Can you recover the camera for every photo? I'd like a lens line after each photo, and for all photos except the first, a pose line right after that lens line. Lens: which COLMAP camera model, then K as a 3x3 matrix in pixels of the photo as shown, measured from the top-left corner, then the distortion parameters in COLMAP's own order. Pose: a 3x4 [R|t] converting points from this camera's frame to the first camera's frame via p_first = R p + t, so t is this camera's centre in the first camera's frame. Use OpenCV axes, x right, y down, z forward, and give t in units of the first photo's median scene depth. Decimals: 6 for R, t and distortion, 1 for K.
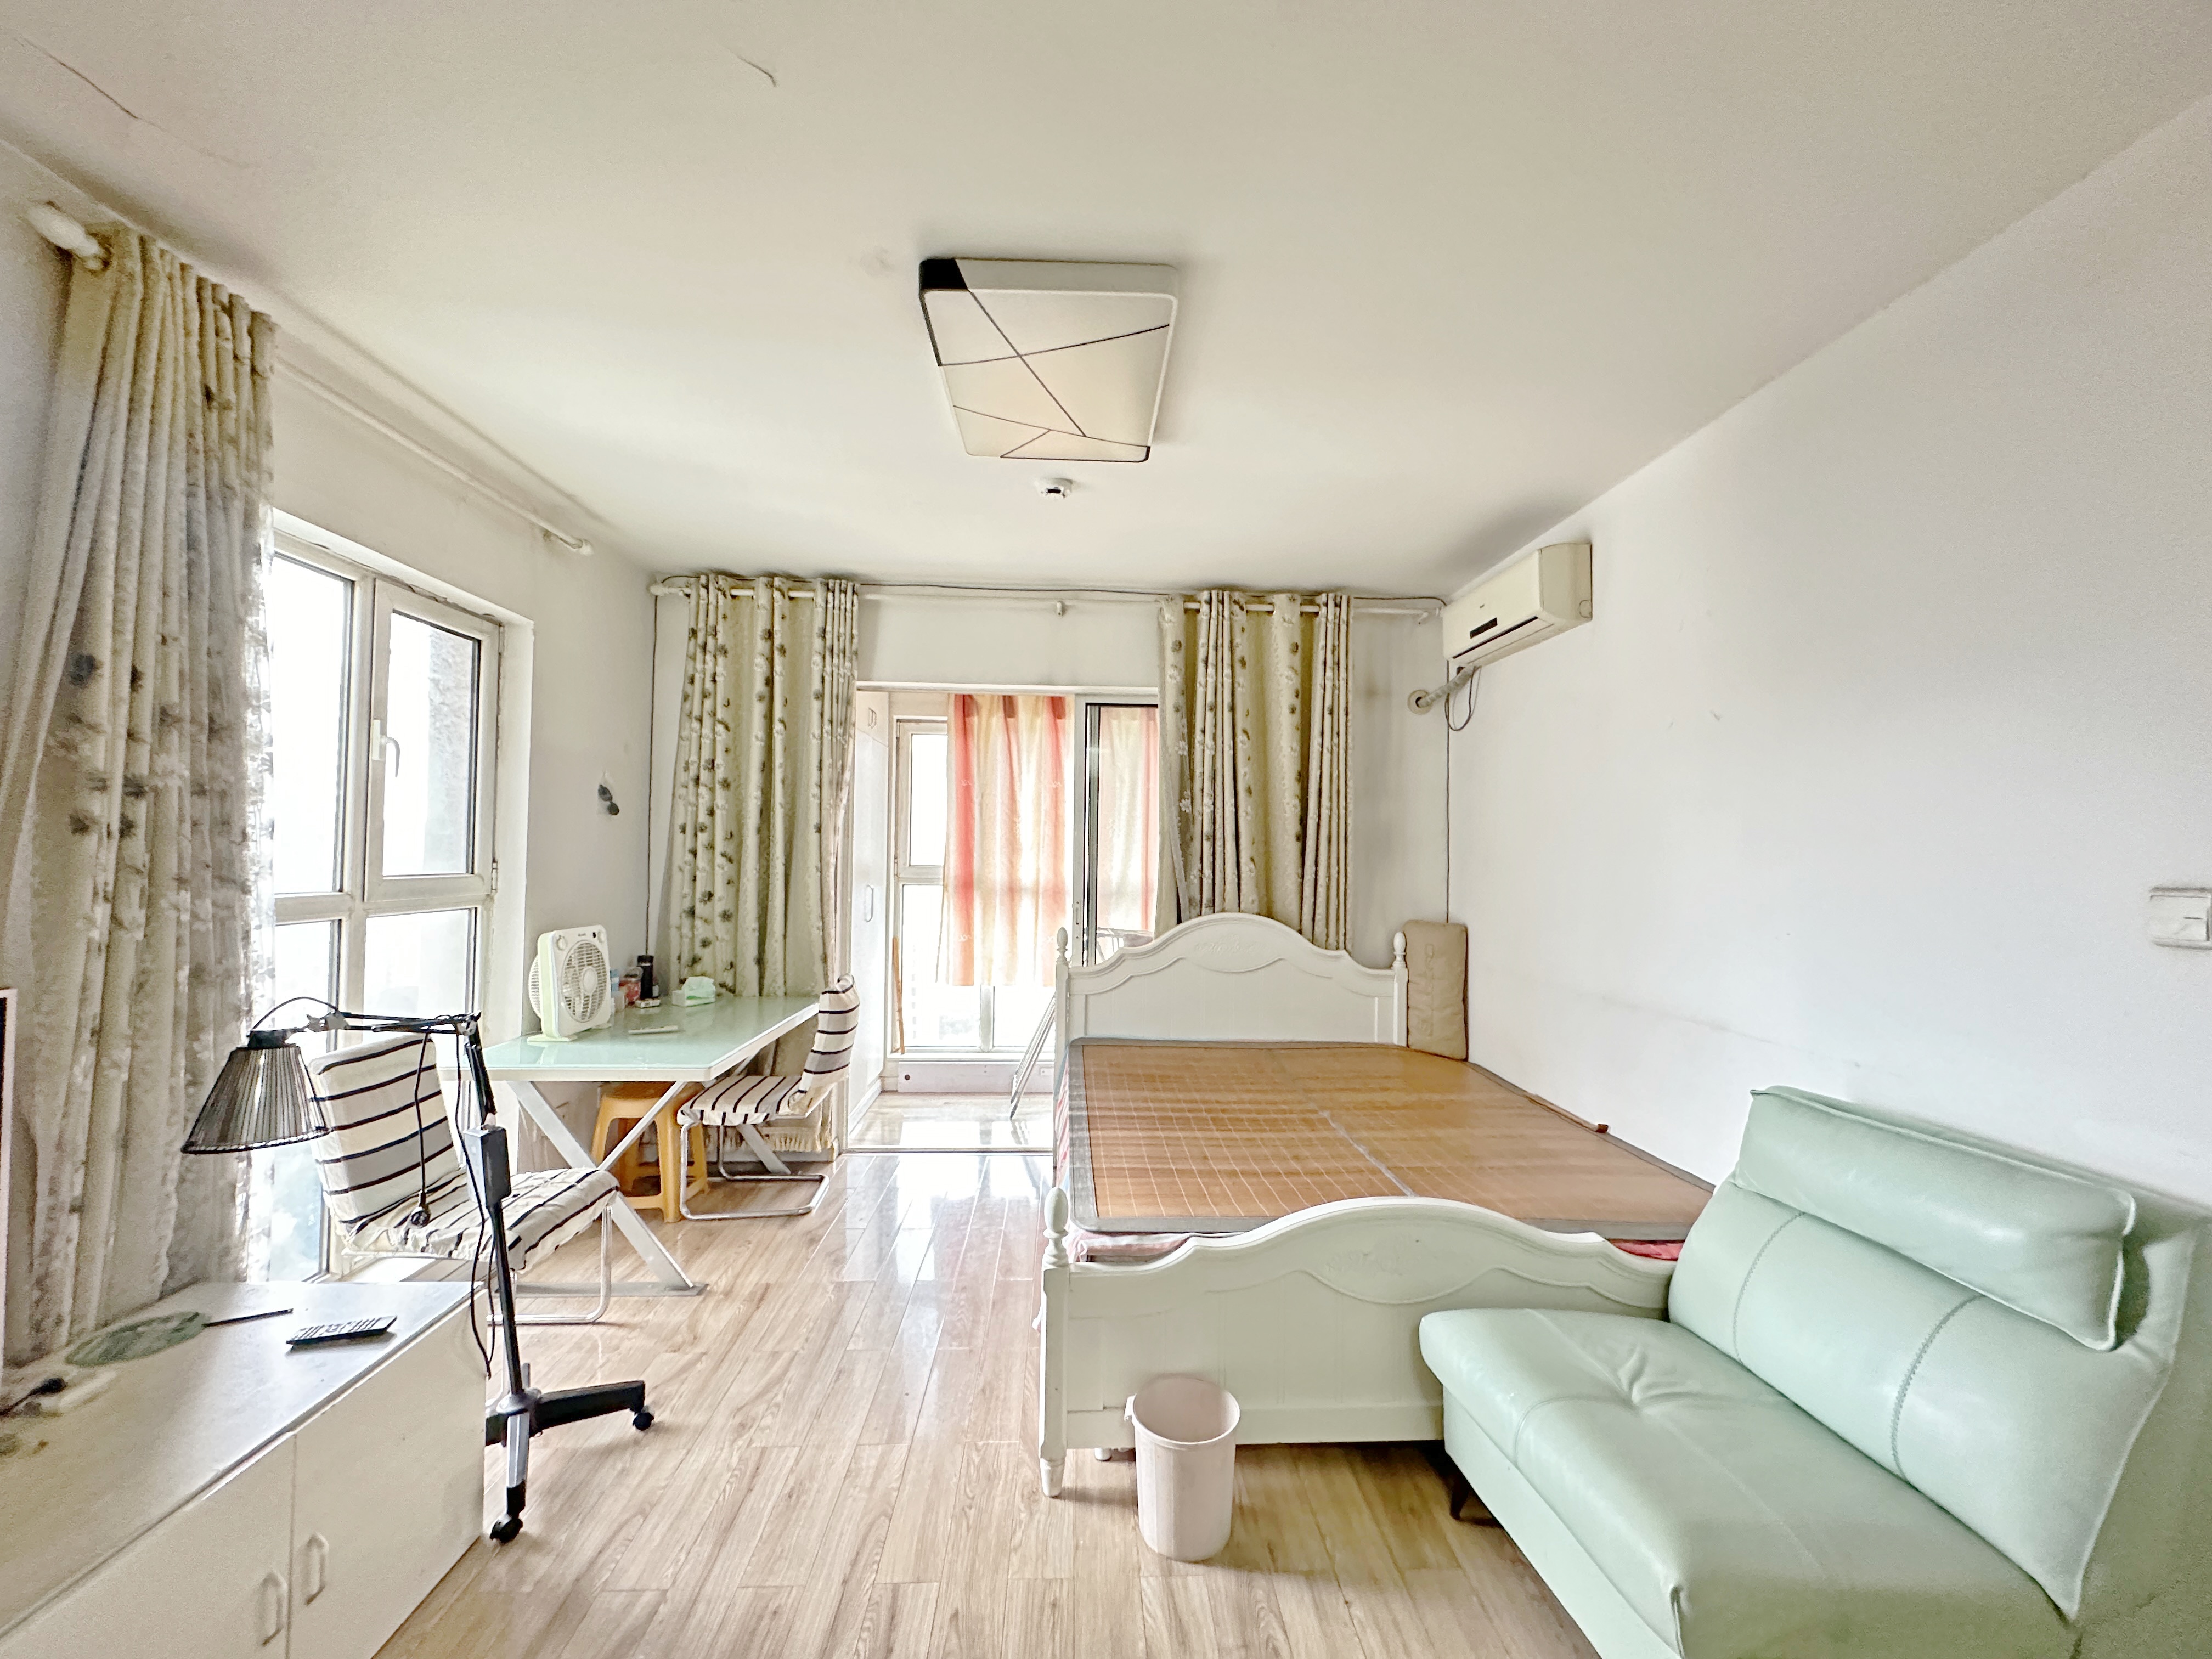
lens RADIAL K [[882.9, 0, 1108.4], [0, 882.9, 837.6], [0, 0, 1]] dist [0.000409, -0.000273]
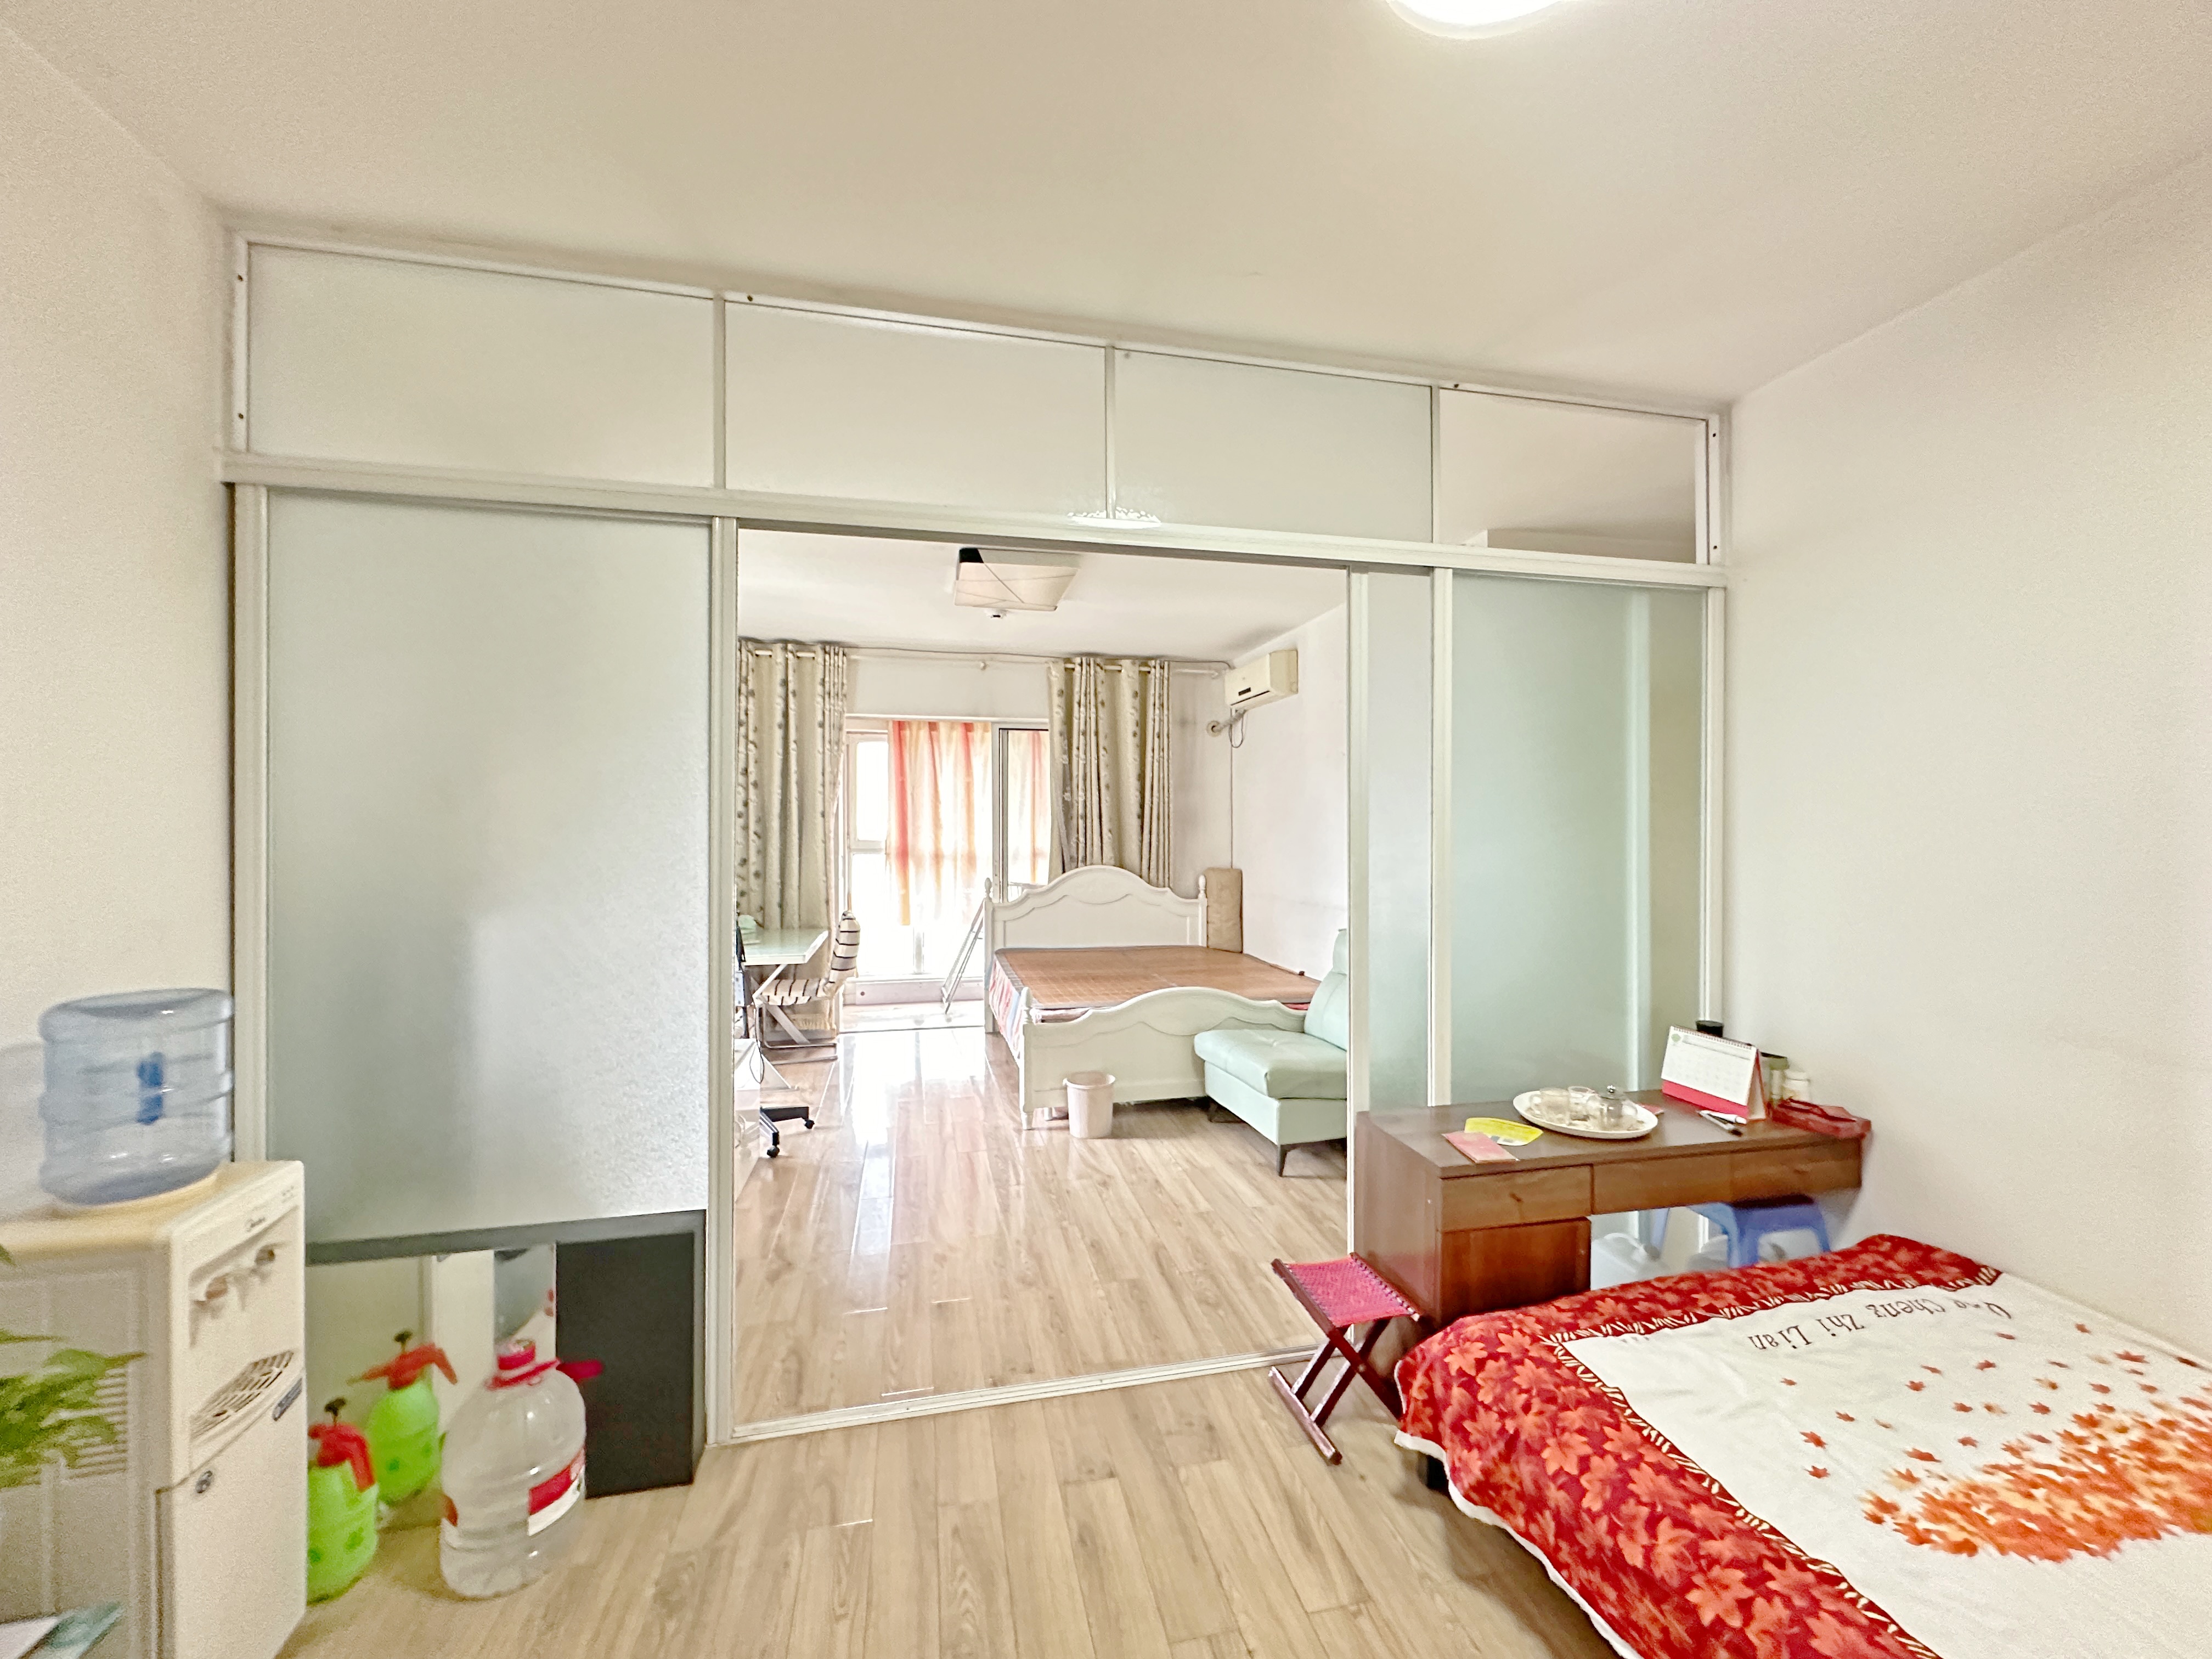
lens RADIAL K [[882.9, 0, 1103.1], [0, 882.9, 832.8], [0, 0, 1]] dist [0.000409, -0.000273]
pose [[0.985735, -0.015292, 0.167607, -0.110884], [0.011955, 0.999710, 0.020901, -0.004589], [-0.167878, -0.018599, 0.985632, -0.533695]]
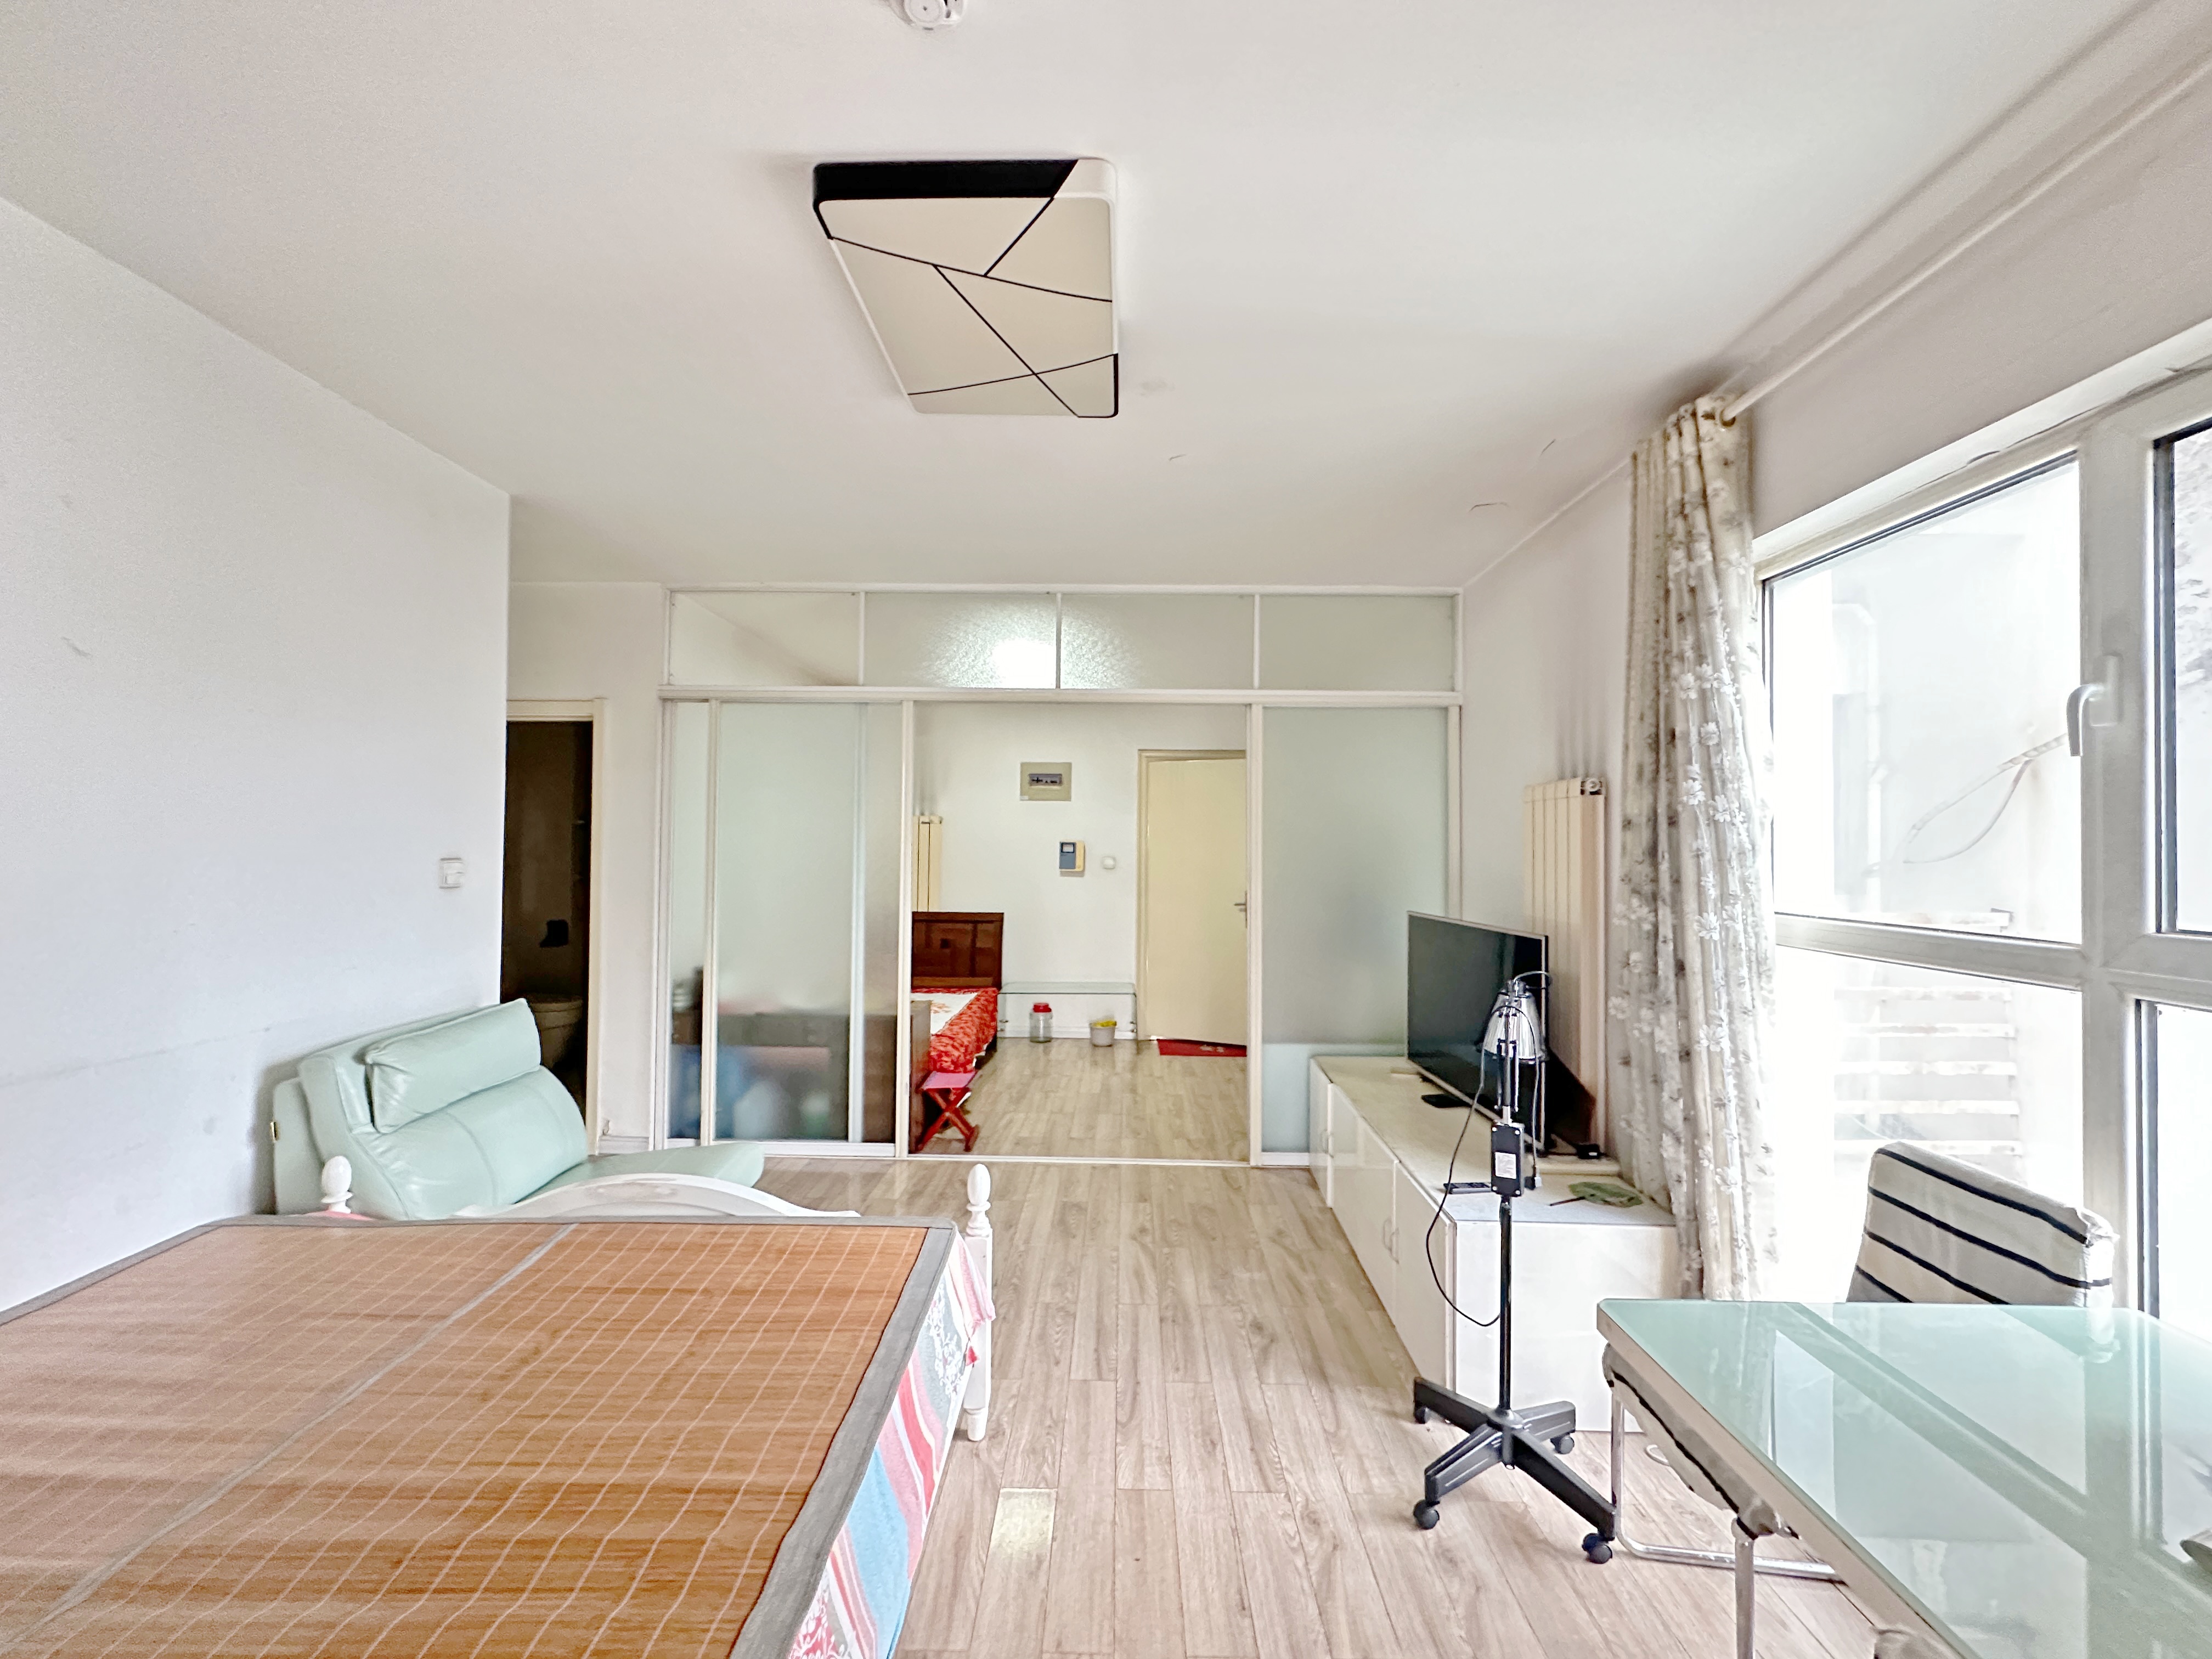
lens RADIAL K [[882.9, 0, 1114.7], [0, 882.9, 849.1], [0, 0, 1]] dist [0.000409, -0.000273]
pose [[-0.997582, -0.032016, 0.061683, -0.138509], [-0.033834, 0.999017, -0.028649, 0.022733], [-0.060705, -0.030666, -0.997685, 1.037949]]
